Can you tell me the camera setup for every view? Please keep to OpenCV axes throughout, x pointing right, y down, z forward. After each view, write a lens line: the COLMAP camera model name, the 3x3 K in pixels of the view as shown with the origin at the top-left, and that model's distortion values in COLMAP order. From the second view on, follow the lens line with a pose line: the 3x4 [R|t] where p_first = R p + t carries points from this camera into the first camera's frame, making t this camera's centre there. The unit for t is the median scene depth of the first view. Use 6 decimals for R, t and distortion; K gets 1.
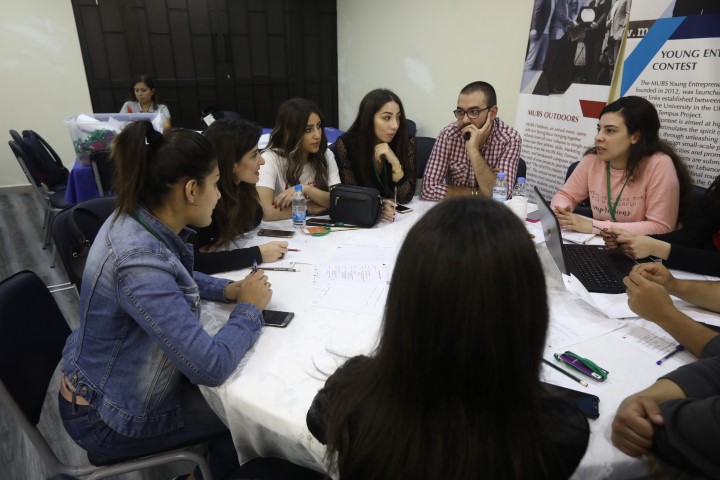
lens RADIAL K [[507.7, 0, 358.1], [0, 507.7, 243.3], [0, 0, 1]] dist [0.069990, -0.000602]
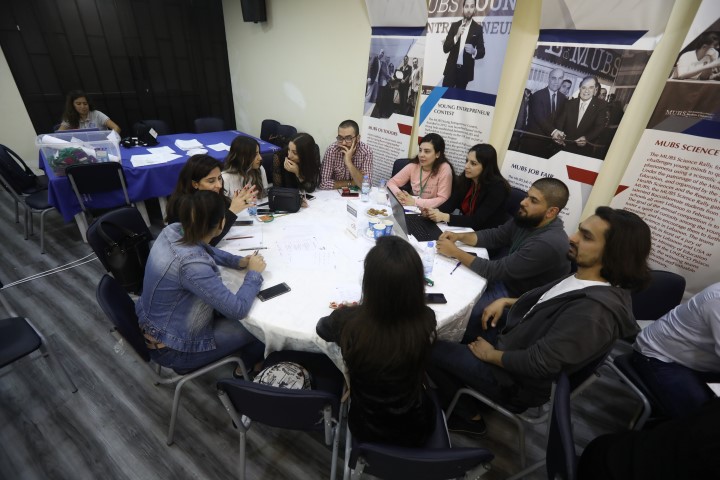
lens RADIAL K [[346.6, 0, 361.1], [0, 346.6, 244.3], [0, 0, 1]] dist [0.003559, 0.005227]
pose [[0.939771, -0.118795, 0.320497, -0.130773], [0.068938, 0.984267, 0.162685, -0.084003], [-0.334781, -0.130793, 0.933175, -0.127509]]
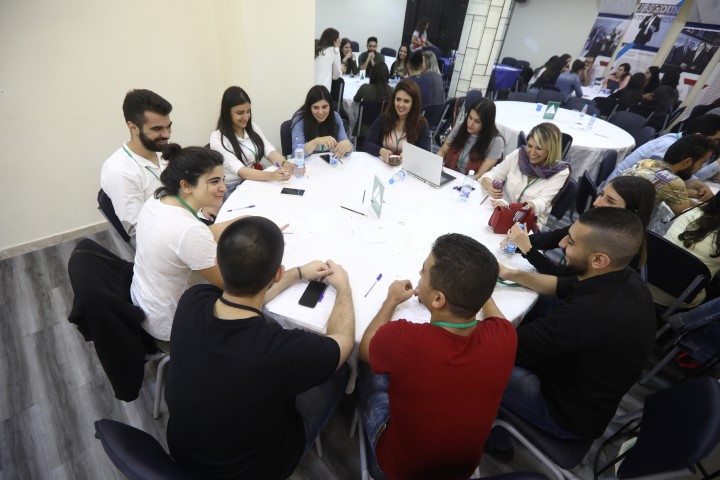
lens RADIAL K [[346.6, 0, 366.4], [0, 346.6, 241.8], [0, 0, 1]] dist [0.003559, 0.005227]
pose [[0.988805, 0.018441, 0.148068, -1.825919], [-0.055490, 0.966608, 0.250181, 0.519534], [-0.138510, -0.255596, 0.956810, -1.740425]]
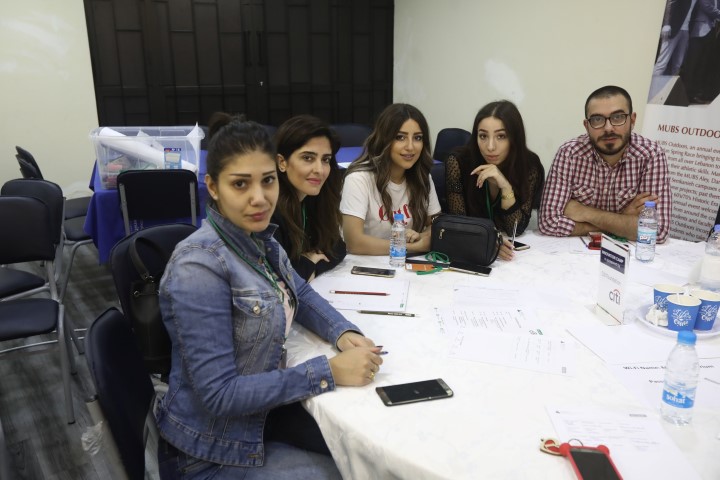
lens RADIAL K [[667.6, 0, 361.7], [0, 667.6, 240.9], [0, 0, 1]] dist [0.092176, 0.000000]
pose [[0.999526, 0.012034, -0.028329, -0.117321], [-0.014466, 0.996080, -0.087263, 0.020153], [0.027168, 0.087632, 0.995782, -0.041843]]
